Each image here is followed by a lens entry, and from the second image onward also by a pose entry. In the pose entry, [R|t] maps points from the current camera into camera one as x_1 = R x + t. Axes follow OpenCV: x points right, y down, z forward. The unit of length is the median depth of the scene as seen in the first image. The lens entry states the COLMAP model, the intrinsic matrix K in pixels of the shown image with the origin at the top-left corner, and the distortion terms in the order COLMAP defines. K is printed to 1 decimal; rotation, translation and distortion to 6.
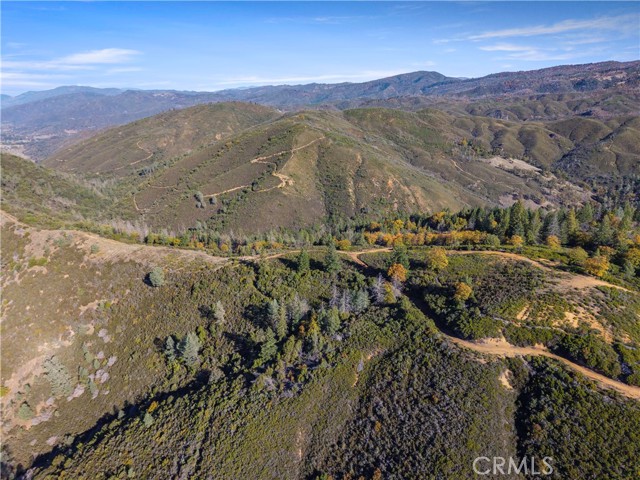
lens RADIAL K [[429.0, 0, 319.5], [0, 429.0, 239.9], [0, 0, 1]] dist [0.034149, -0.033656]
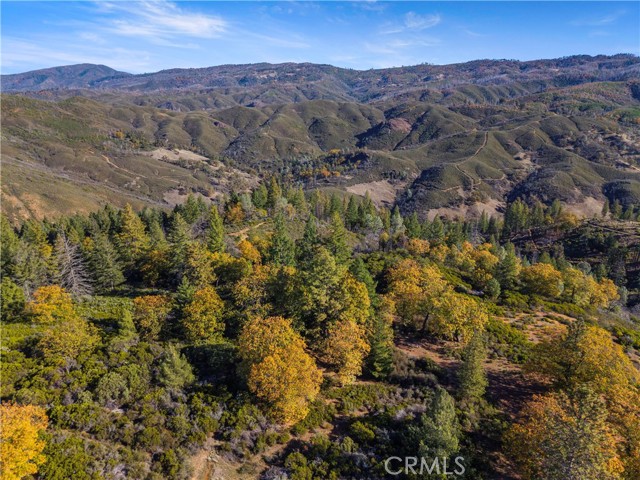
lens RADIAL K [[429.0, 0, 319.5], [0, 429.0, 239.9], [0, 0, 1]] dist [0.034149, -0.033656]
pose [[0.784452, -0.192253, 0.589638, 0.320040], [0.190670, 0.979454, 0.065686, -0.018899], [-0.590152, 0.060899, 0.804992, 0.329416]]
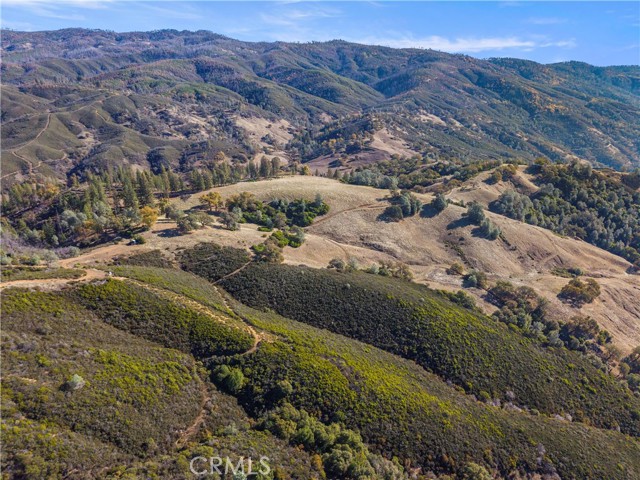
lens RADIAL K [[429.0, 0, 319.5], [0, 429.0, 239.9], [0, 0, 1]] dist [0.034149, -0.033656]
pose [[0.126739, -0.371592, 0.919705, 0.184085], [0.309312, 0.895756, 0.319291, 0.065101], [-0.942477, 0.244009, 0.228465, -0.203678]]
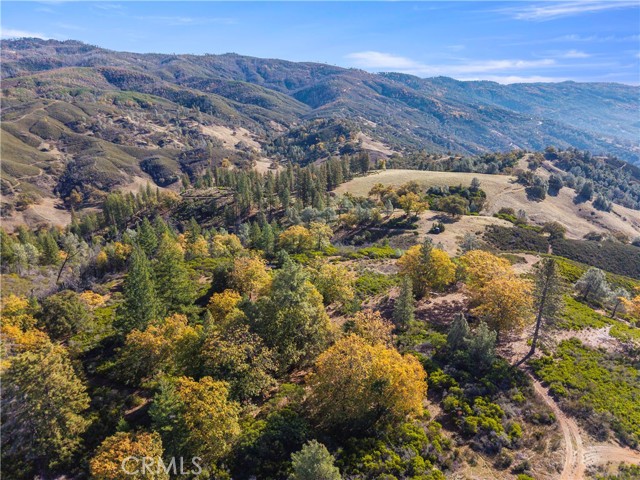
lens RADIAL K [[429.0, 0, 319.5], [0, 429.0, 239.9], [0, 0, 1]] dist [0.034149, -0.033656]
pose [[-0.165387, -0.337375, 0.926728, 0.262315], [0.307422, 0.875215, 0.373485, -0.077671], [-0.937091, 0.346666, -0.041032, 0.493904]]
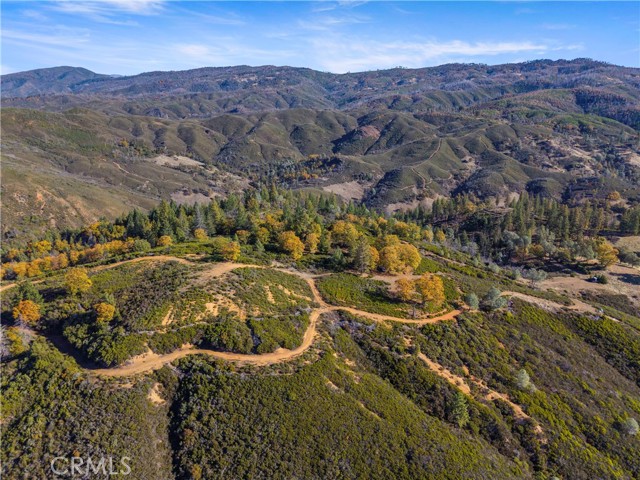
lens RADIAL K [[429.0, 0, 319.5], [0, 429.0, 239.9], [0, 0, 1]] dist [0.034149, -0.033656]
pose [[0.755329, -0.207941, 0.621482, 0.069080], [0.206242, 0.975564, 0.075753, -0.001767], [-0.622047, 0.070957, 0.779758, 0.006346]]
